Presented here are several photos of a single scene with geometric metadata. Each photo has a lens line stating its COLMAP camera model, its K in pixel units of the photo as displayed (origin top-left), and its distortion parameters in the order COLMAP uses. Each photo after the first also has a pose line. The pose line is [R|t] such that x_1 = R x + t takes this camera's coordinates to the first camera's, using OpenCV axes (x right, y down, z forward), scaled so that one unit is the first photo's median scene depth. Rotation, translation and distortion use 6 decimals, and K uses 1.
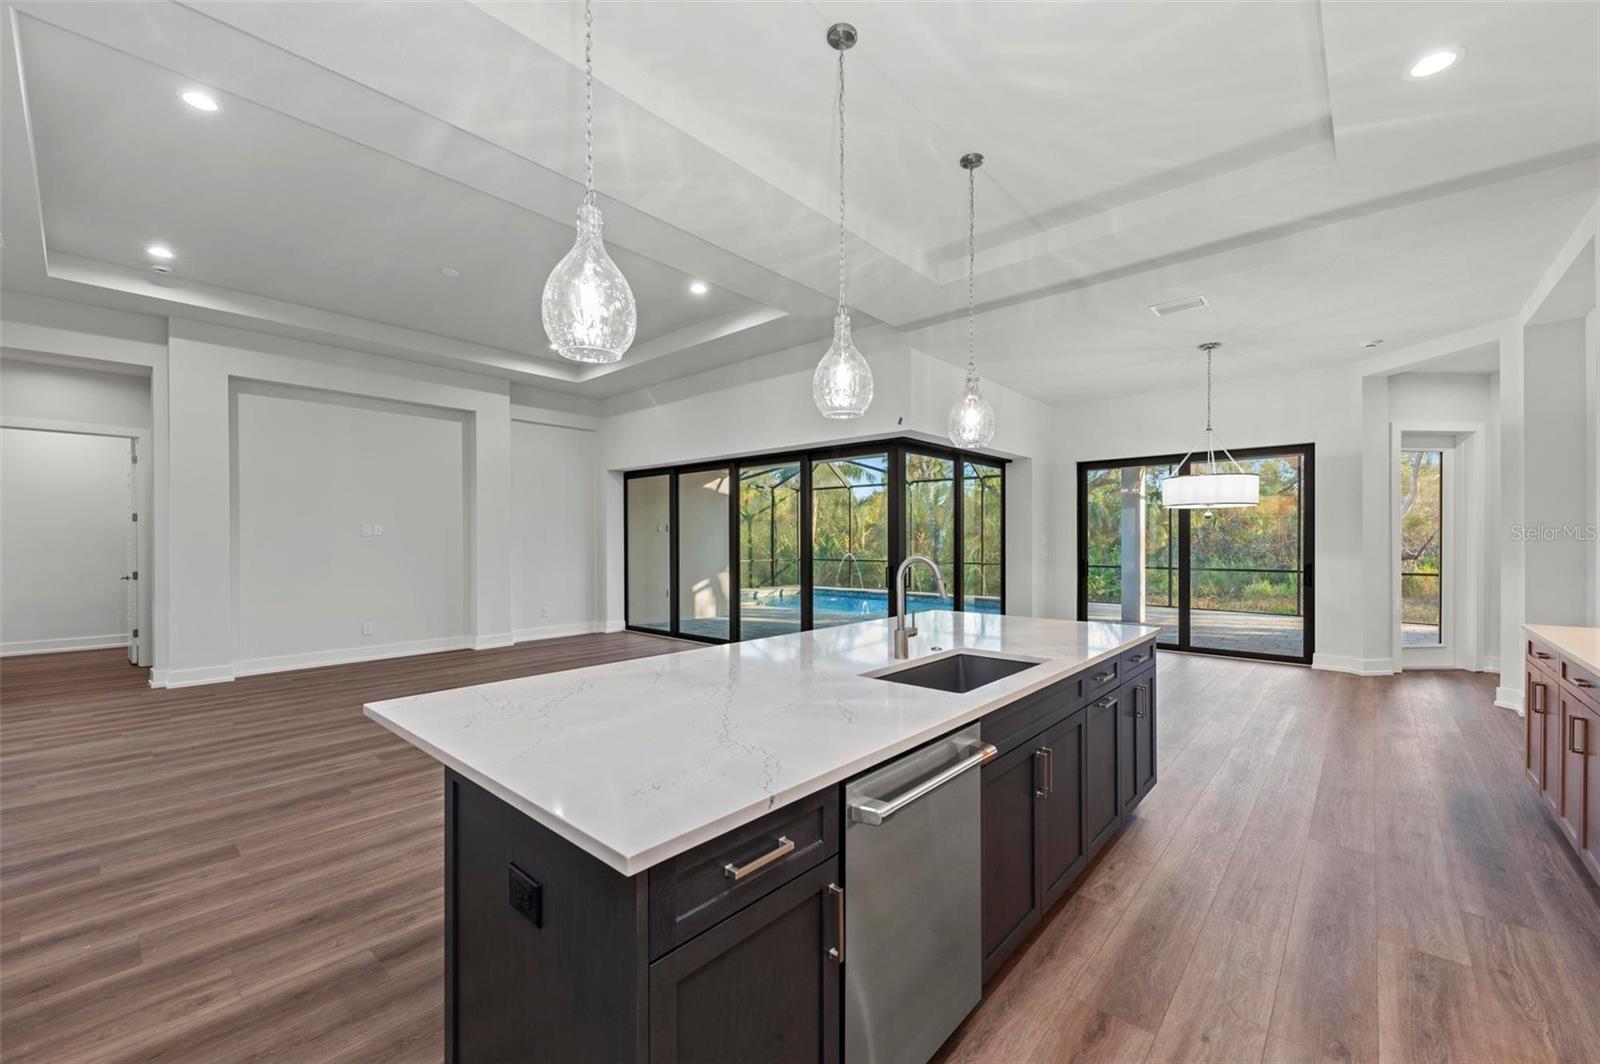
lens RADIAL K [[635.3, 0, 801.8], [0, 635.3, 536.2], [0, 0, 1]] dist [0.013194, -0.005510]
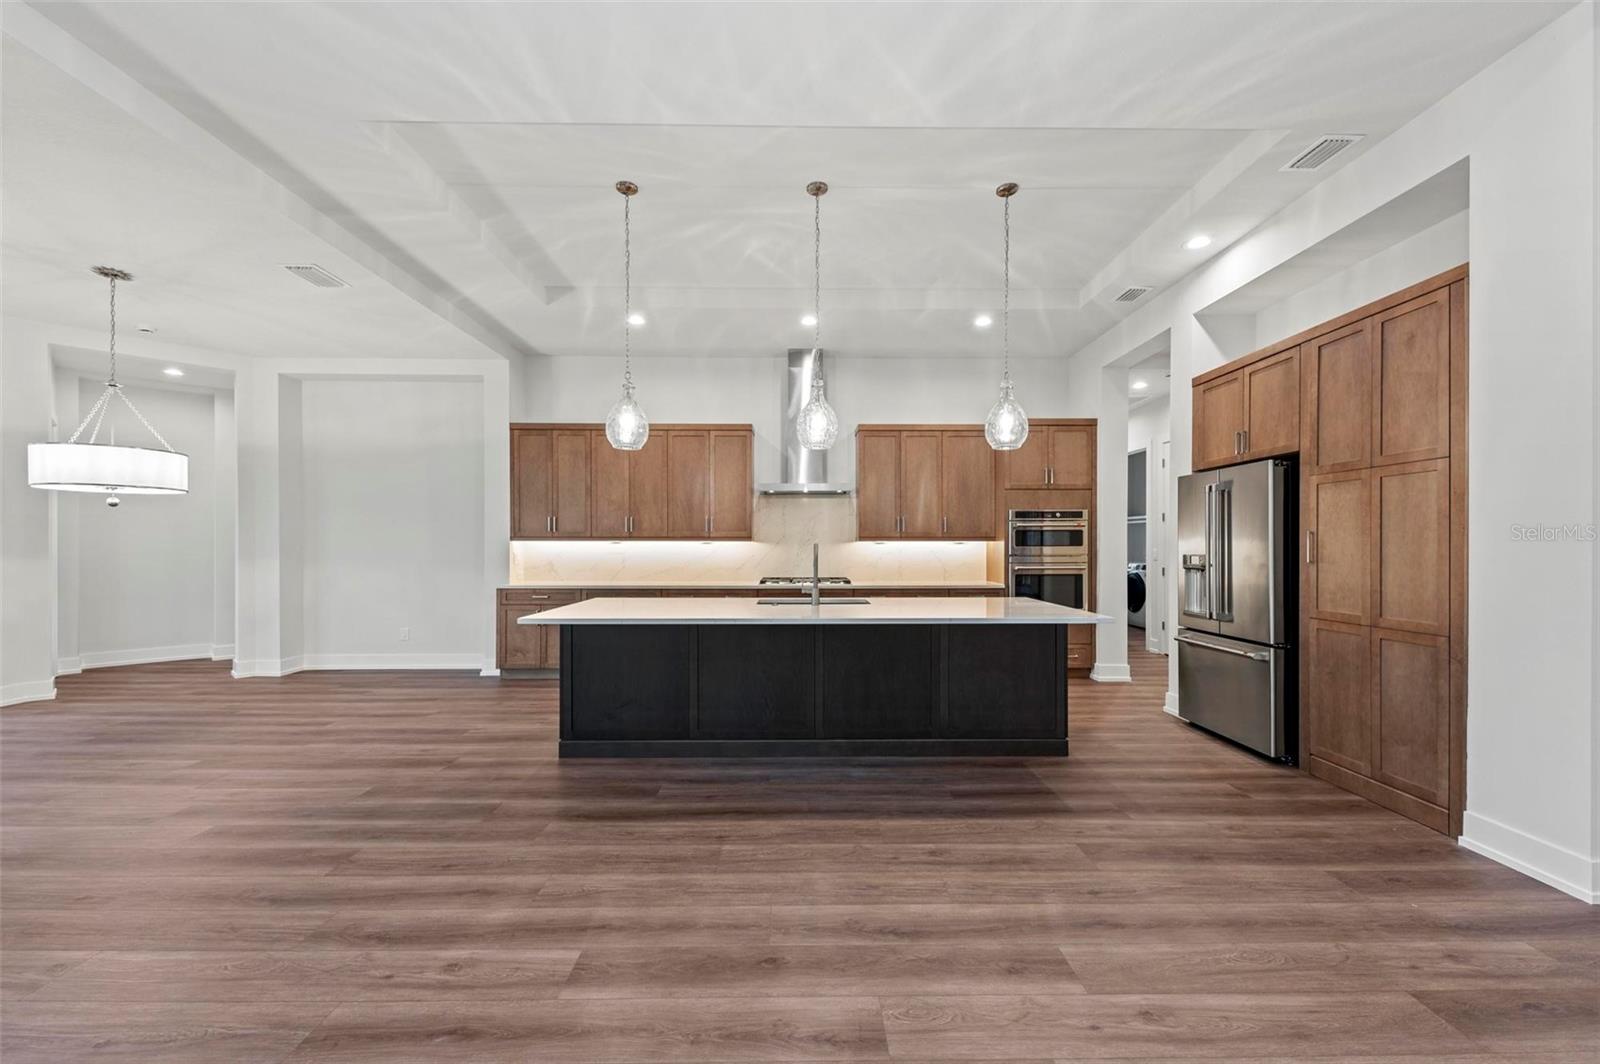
lens RADIAL K [[635.3, 0, 800.1], [0, 635.3, 545.2], [0, 0, 1]] dist [0.013194, -0.005510]
pose [[-0.667813, 0.002052, 0.744327, -1.074971], [-0.003521, 0.999976, -0.005917, 0.045210], [-0.744321, -0.006572, -0.667790, 2.168652]]
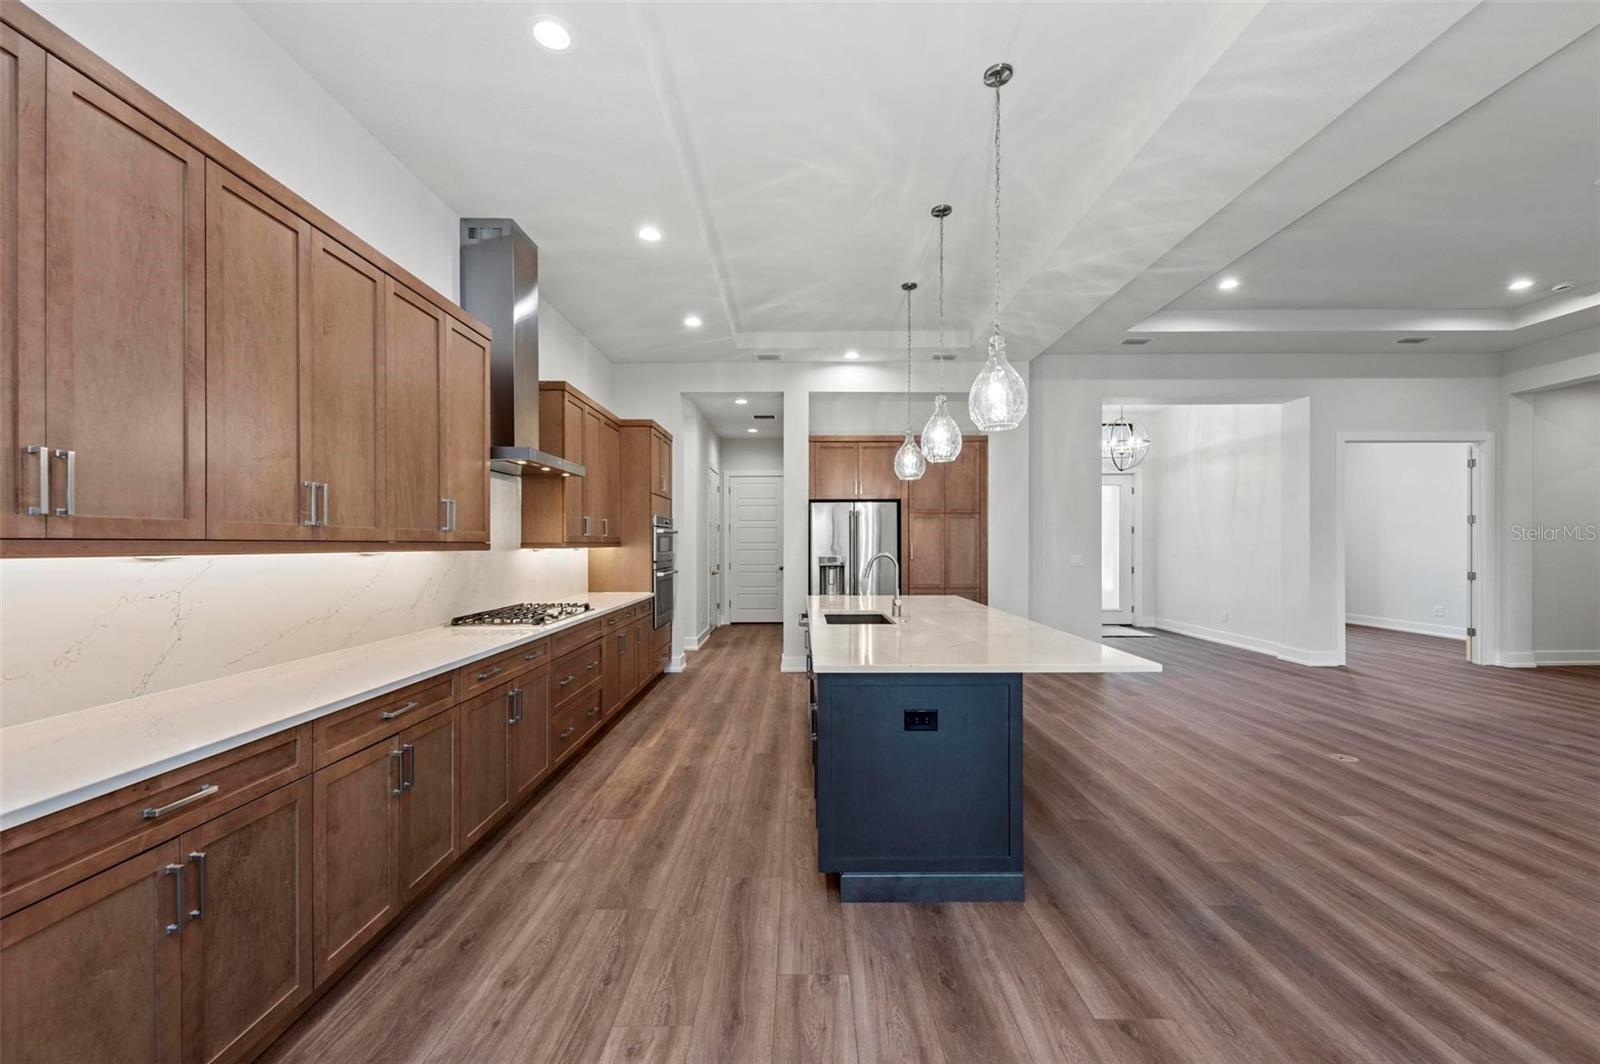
lens RADIAL K [[635.3, 0, 808.3], [0, 635.3, 545.1], [0, 0, 1]] dist [0.013194, -0.005510]
pose [[-0.741276, 0.004474, -0.671185, 1.419895], [0.006634, 0.999978, -0.000662, 0.009224], [0.671167, -0.004943, -0.741289, 2.067164]]
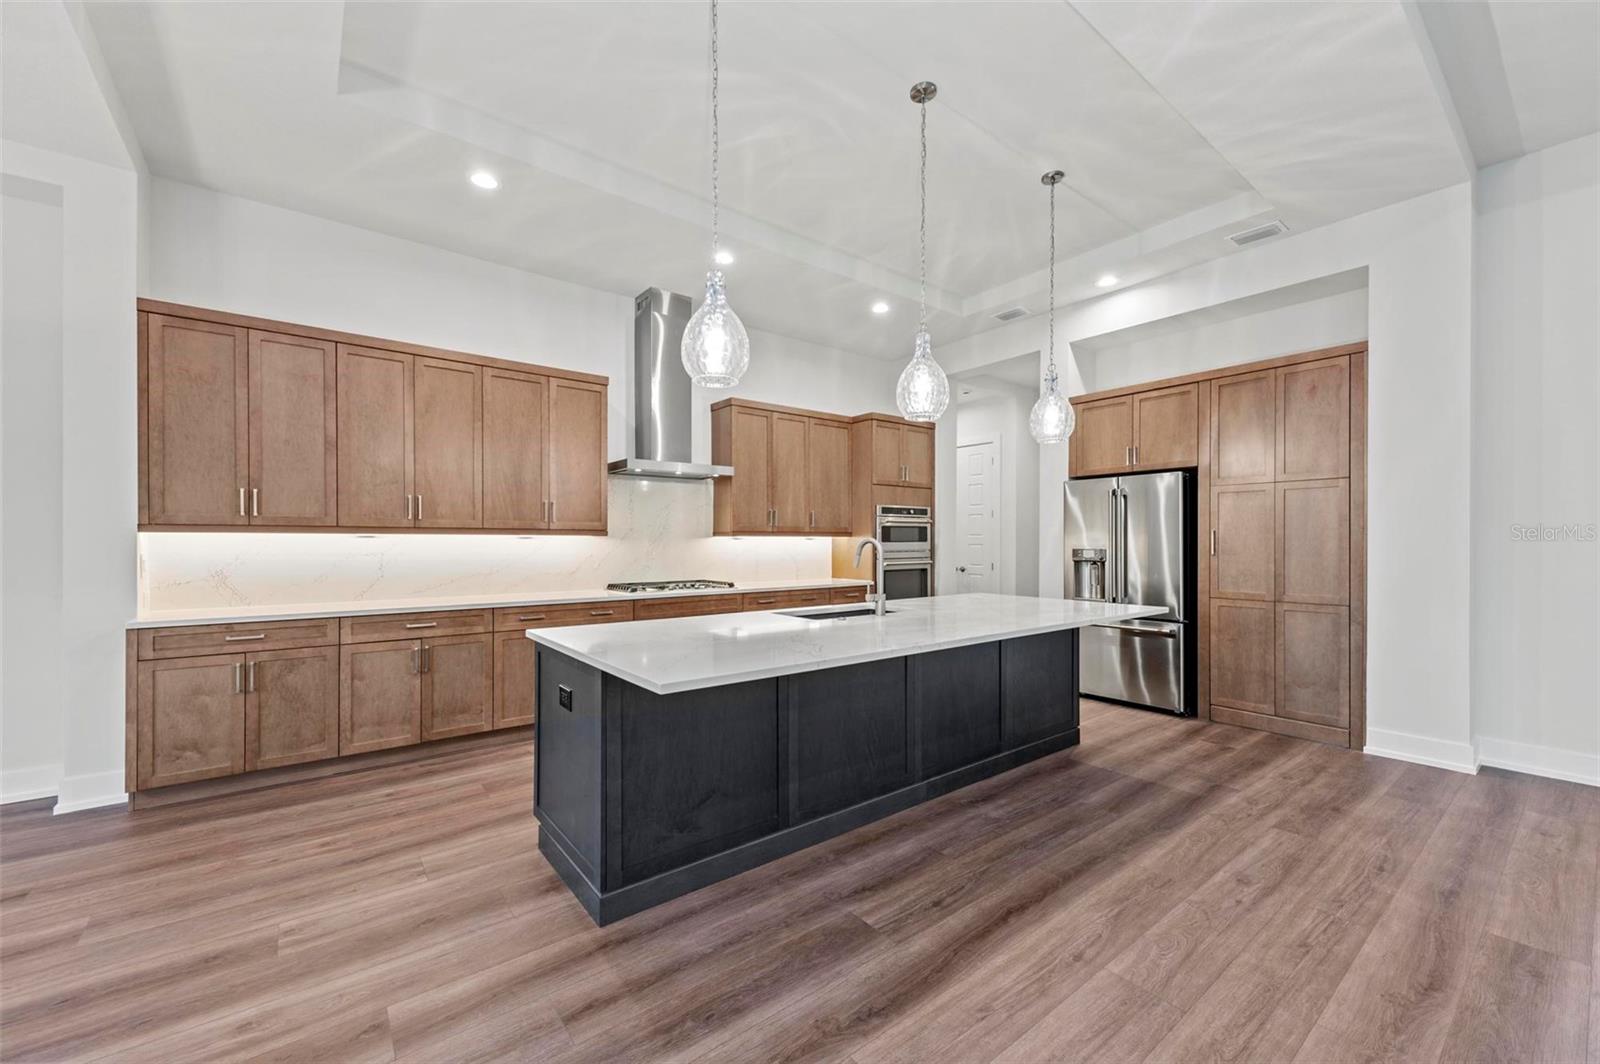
lens RADIAL K [[635.3, 0, 803.4], [0, 635.3, 542.9], [0, 0, 1]] dist [0.013194, -0.005510]
pose [[-0.983958, 0.002238, 0.178388, 0.075491], [0.001304, 0.999985, -0.005353, 0.047146], [-0.178398, -0.005035, -0.983946, 2.363143]]
